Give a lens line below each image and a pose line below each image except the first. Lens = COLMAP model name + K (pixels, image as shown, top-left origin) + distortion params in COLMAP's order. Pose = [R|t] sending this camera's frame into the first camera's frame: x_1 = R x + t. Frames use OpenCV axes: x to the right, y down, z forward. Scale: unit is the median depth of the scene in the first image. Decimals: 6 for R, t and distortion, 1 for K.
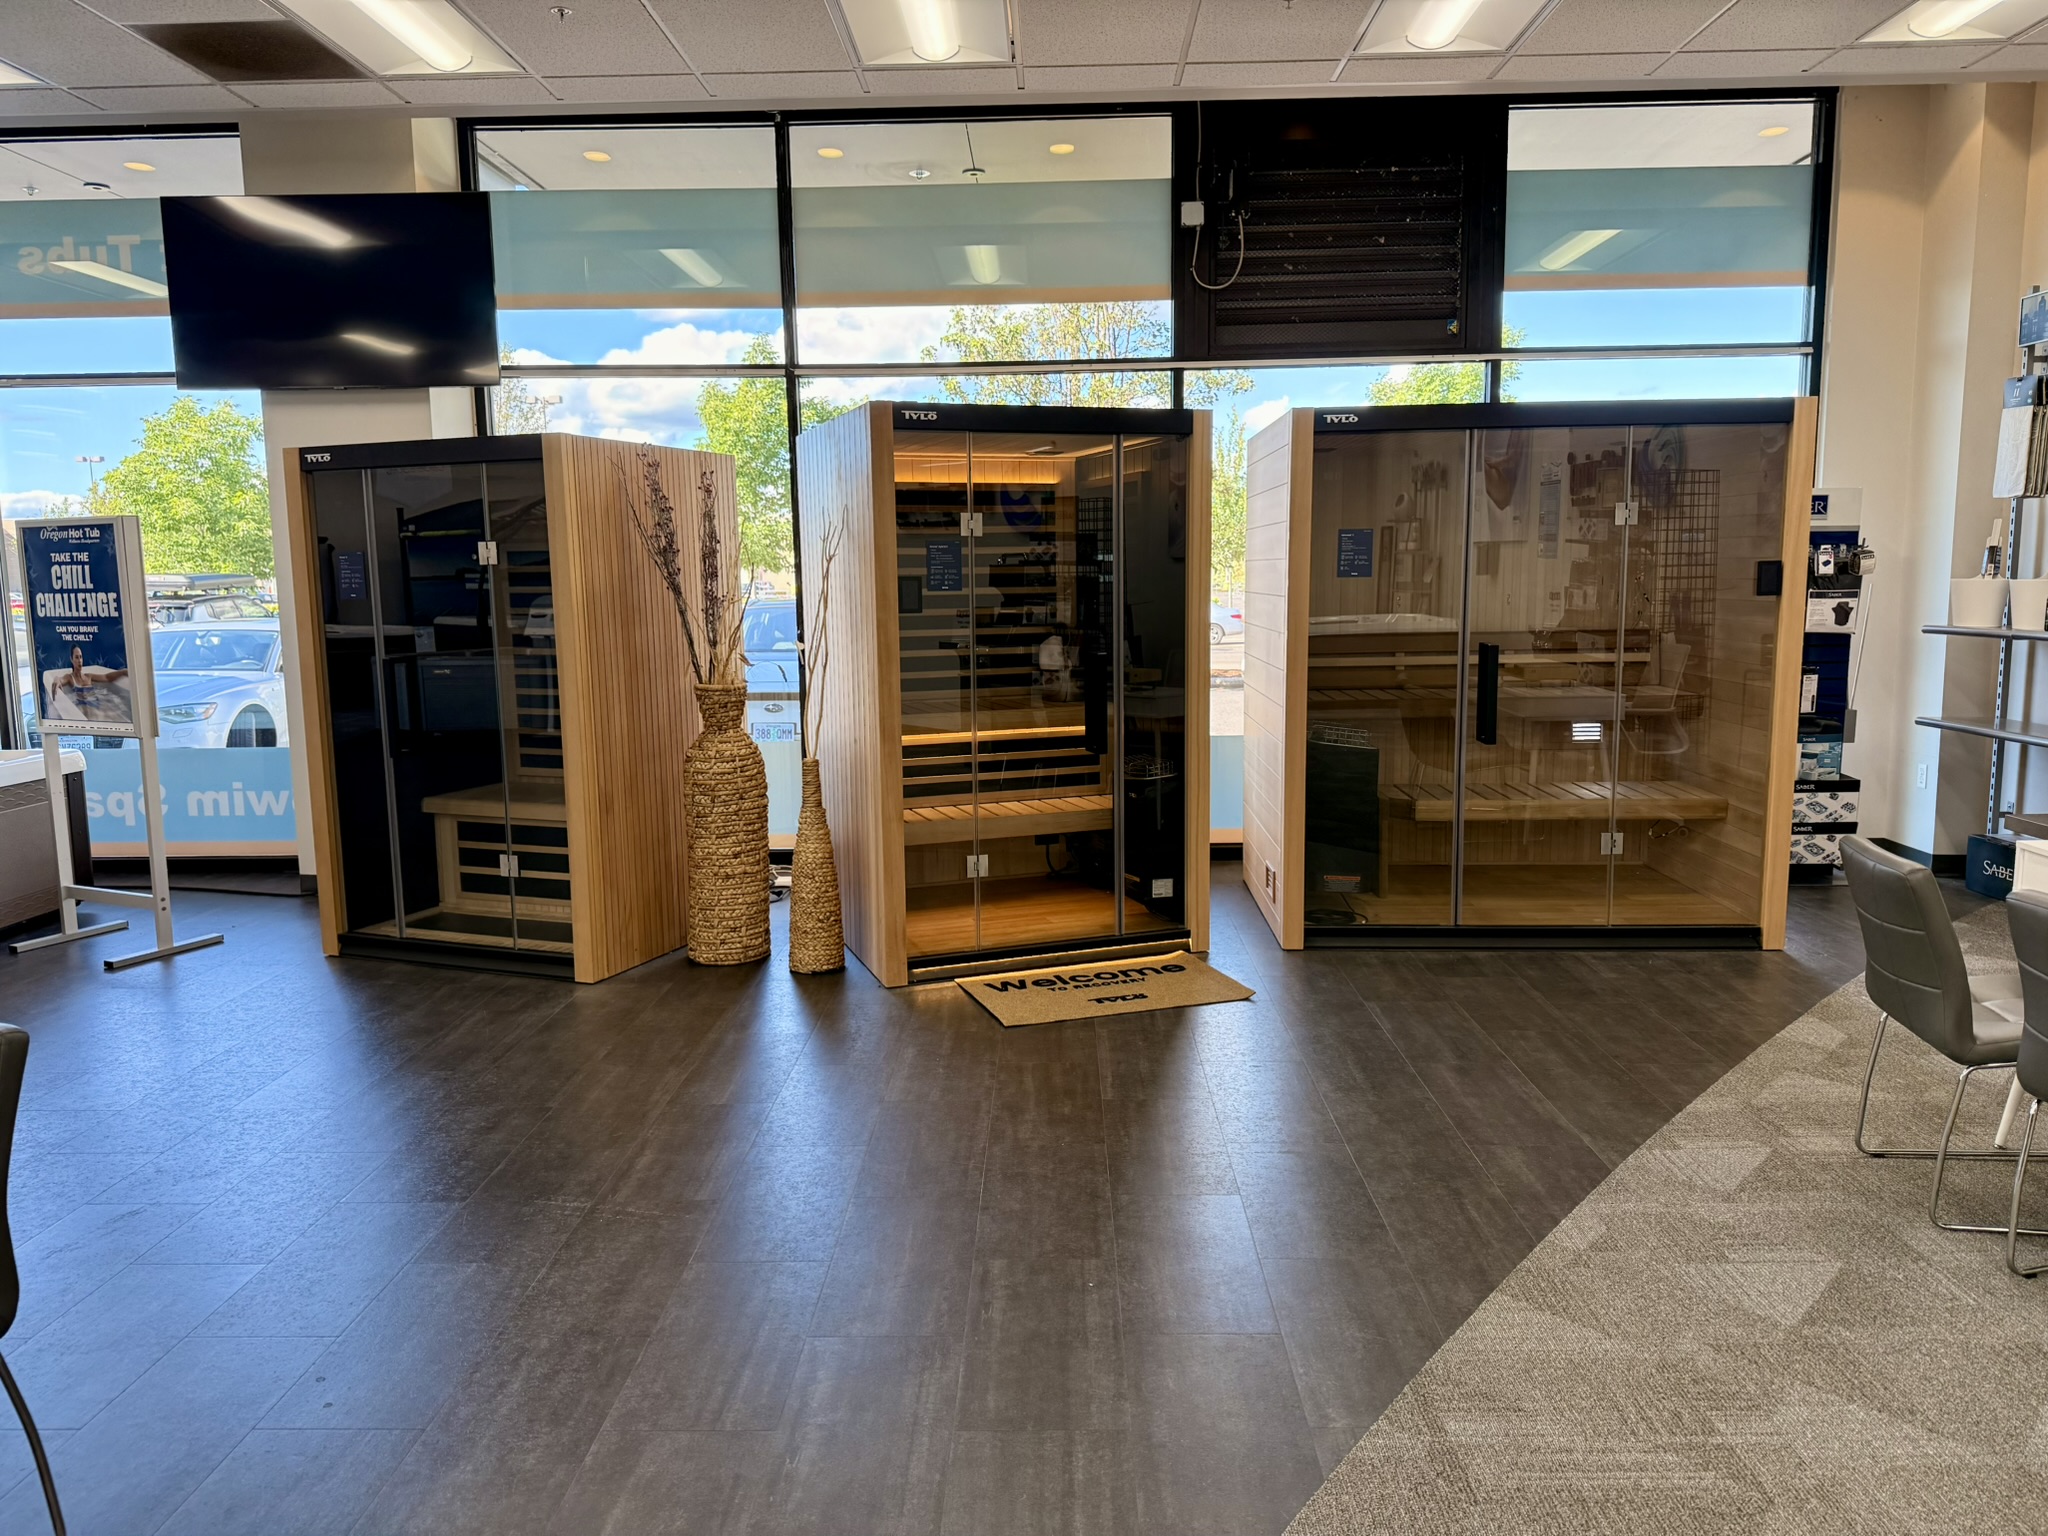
lens RADIAL K [[1428.1, 0, 1024.0], [0, 1428.1, 768.0], [0, 0, 1]] dist [0.099593, -0.145691]
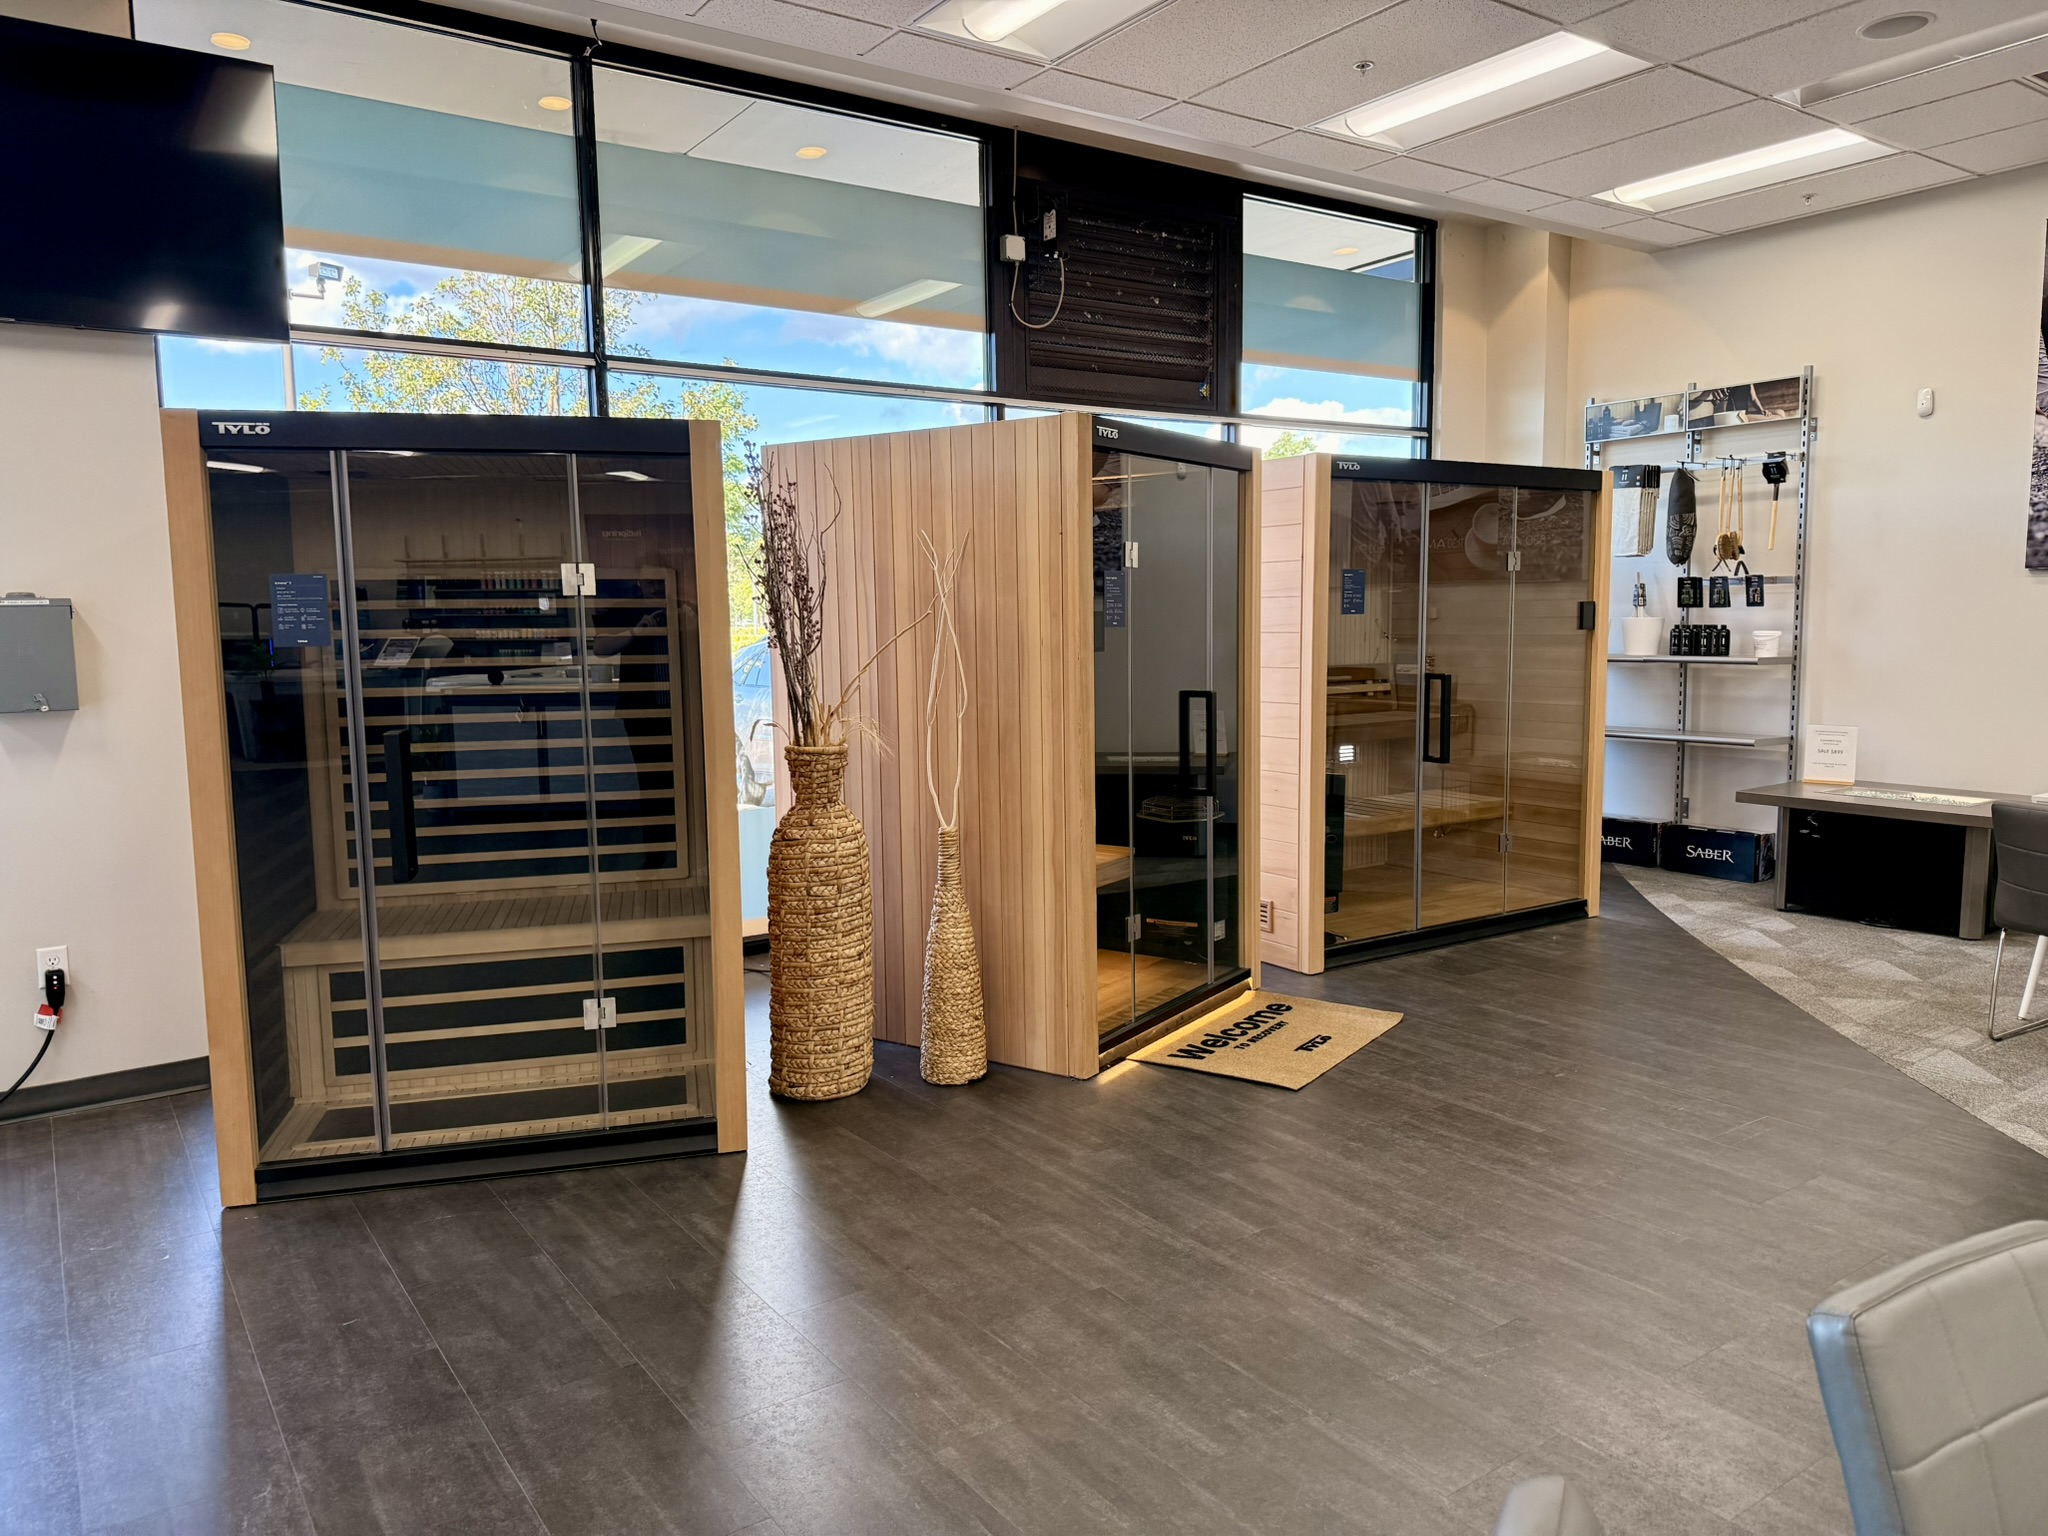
lens RADIAL K [[1428.1, 0, 1024.0], [0, 1428.1, 768.0], [0, 0, 1]] dist [0.099593, -0.145691]
pose [[0.805797, -0.061114, 0.589030, -0.596934], [0.083694, 0.996430, -0.011111, -0.027729], [-0.586248, 0.058251, 0.808035, 0.287728]]
